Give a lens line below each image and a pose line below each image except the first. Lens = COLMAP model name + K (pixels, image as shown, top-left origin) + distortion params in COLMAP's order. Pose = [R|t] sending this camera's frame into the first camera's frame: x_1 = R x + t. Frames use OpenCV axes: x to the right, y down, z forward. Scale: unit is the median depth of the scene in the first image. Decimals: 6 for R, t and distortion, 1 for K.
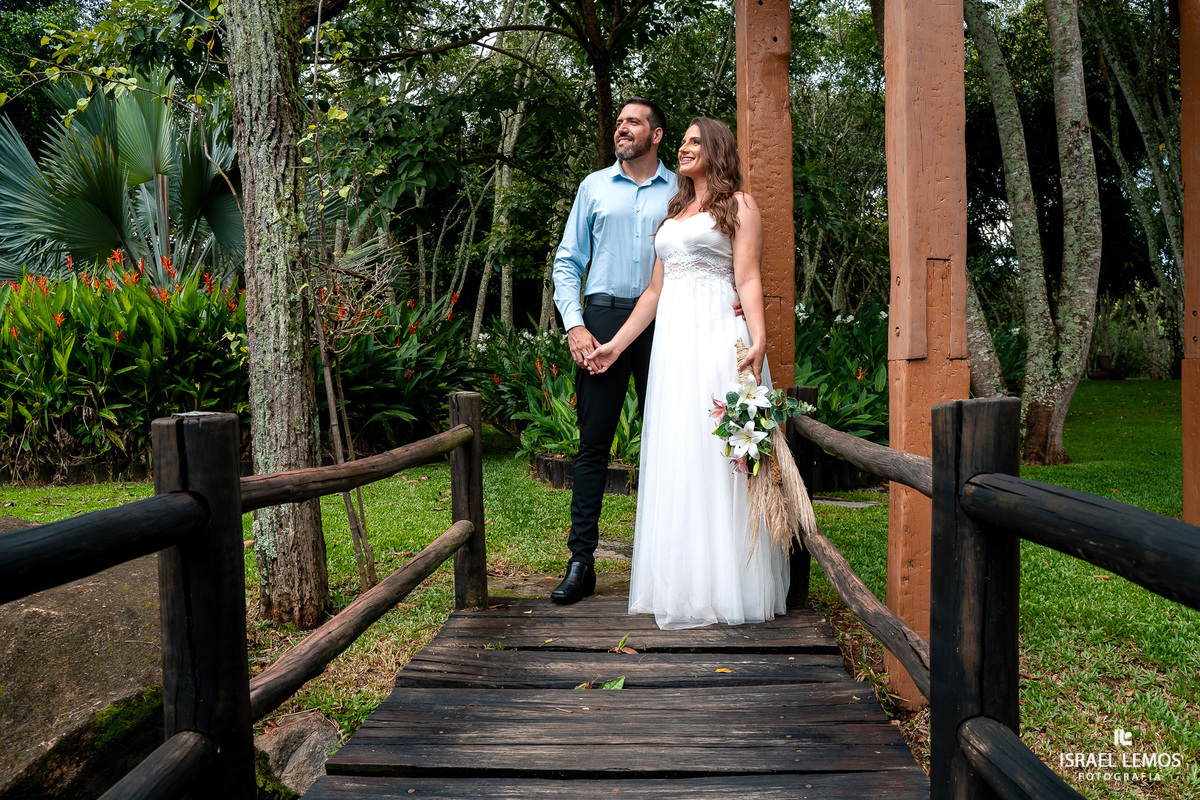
lens RADIAL K [[973.0, 0, 606.0], [0, 973.0, 401.0], [0, 0, 1]] dist [-0.110725, 0.104339]
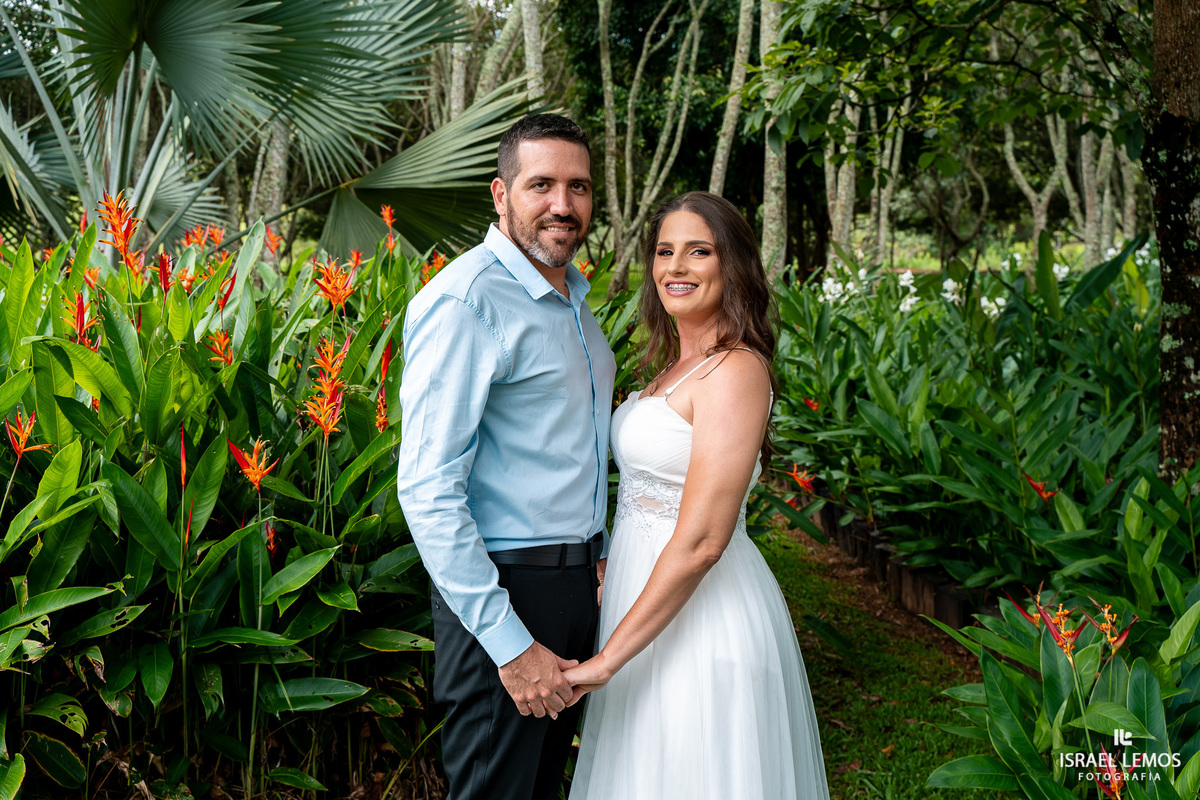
lens RADIAL K [[1337.6, 0, 600.1], [0, 1337.6, 393.7], [0, 0, 1]] dist [-0.016658, 0.130942]
pose [[0.980893, 0.015365, -0.193943, -0.266300], [0.000391, 0.996719, 0.080940, -0.279561], [0.194550, -0.079470, 0.977668, 1.417267]]
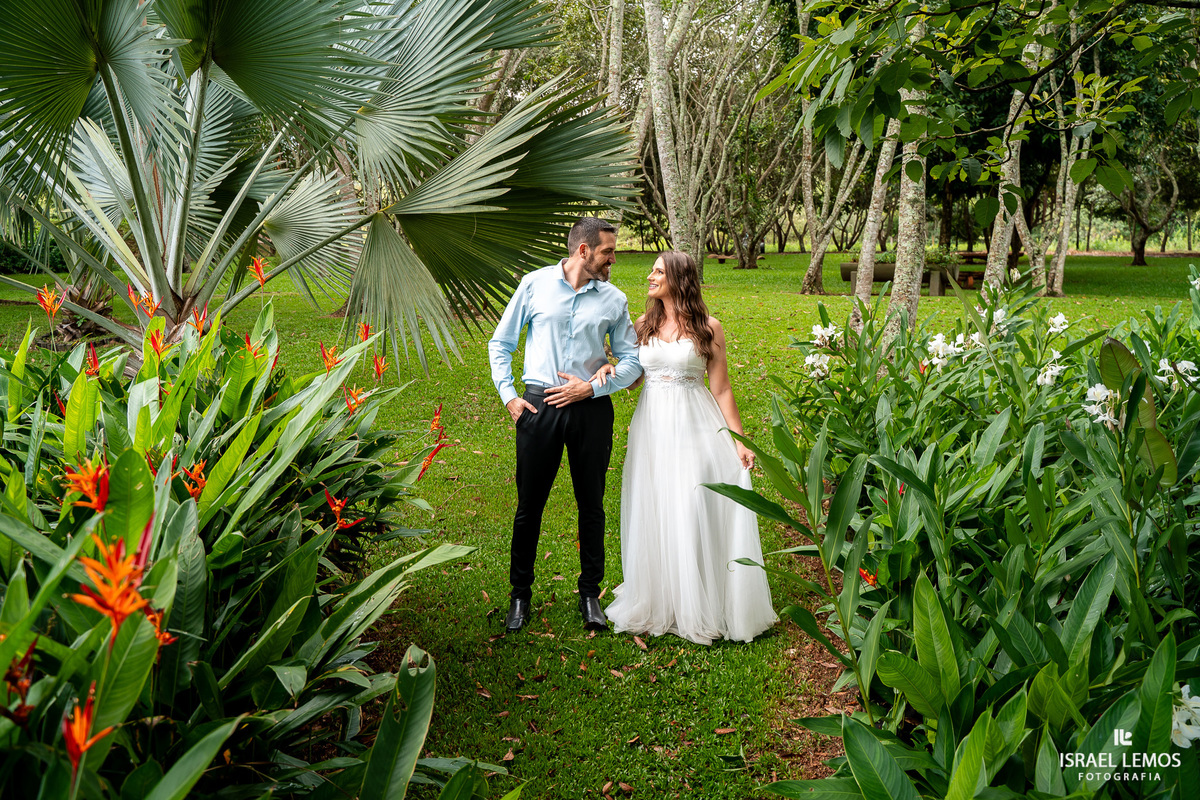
lens RADIAL K [[971.4, 0, 601.8], [0, 971.4, 387.3], [0, 0, 1]] dist [-0.117473, 0.101182]
pose [[0.897596, 0.057007, -0.437117, -0.165235], [0.003339, 0.990695, 0.136058, -0.405789], [0.440805, -0.123585, 0.889054, 2.644686]]
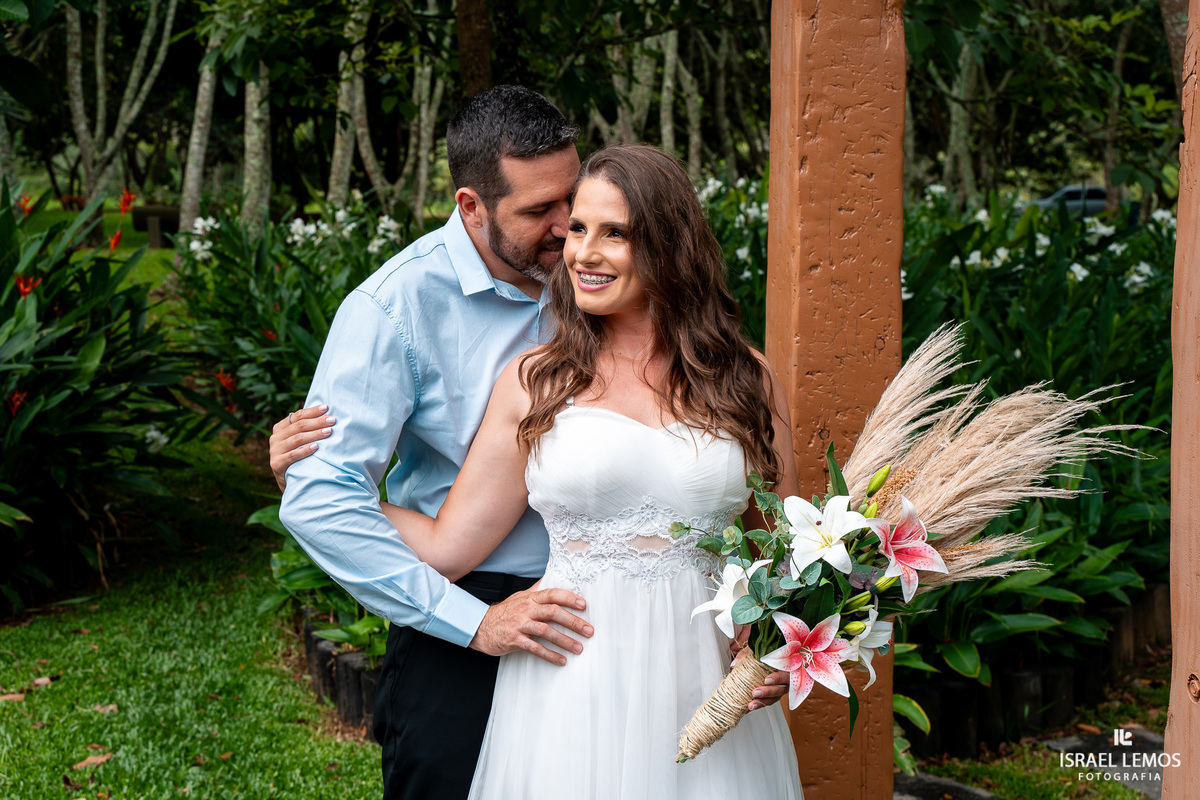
lens RADIAL K [[1960.9, 0, 601.0], [0, 1960.9, 381.4], [0, 0, 1]] dist [0.242481, -0.072523]
pose [[0.998116, 0.004410, 0.061196, 0.018267], [-0.008847, 0.997334, 0.072432, -0.260858], [-0.060713, -0.072836, 0.995494, 0.198324]]
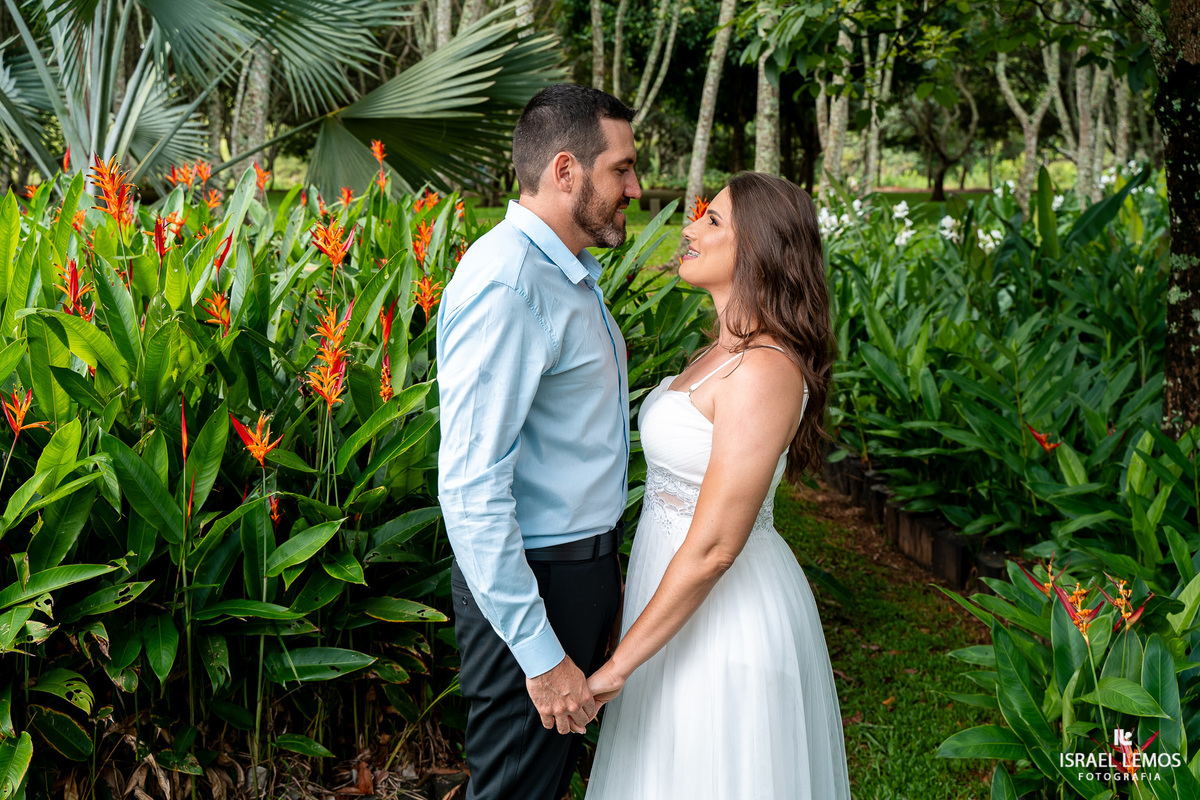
lens RADIAL K [[1335.6, 0, 603.3], [0, 1335.6, 397.1], [0, 0, 1]] dist [-0.018594, 0.135712]
pose [[0.983509, 0.025827, -0.179005, -0.286525], [0.000456, 0.989394, 0.145255, -0.312599], [0.180858, -0.142942, 0.973066, 1.436045]]
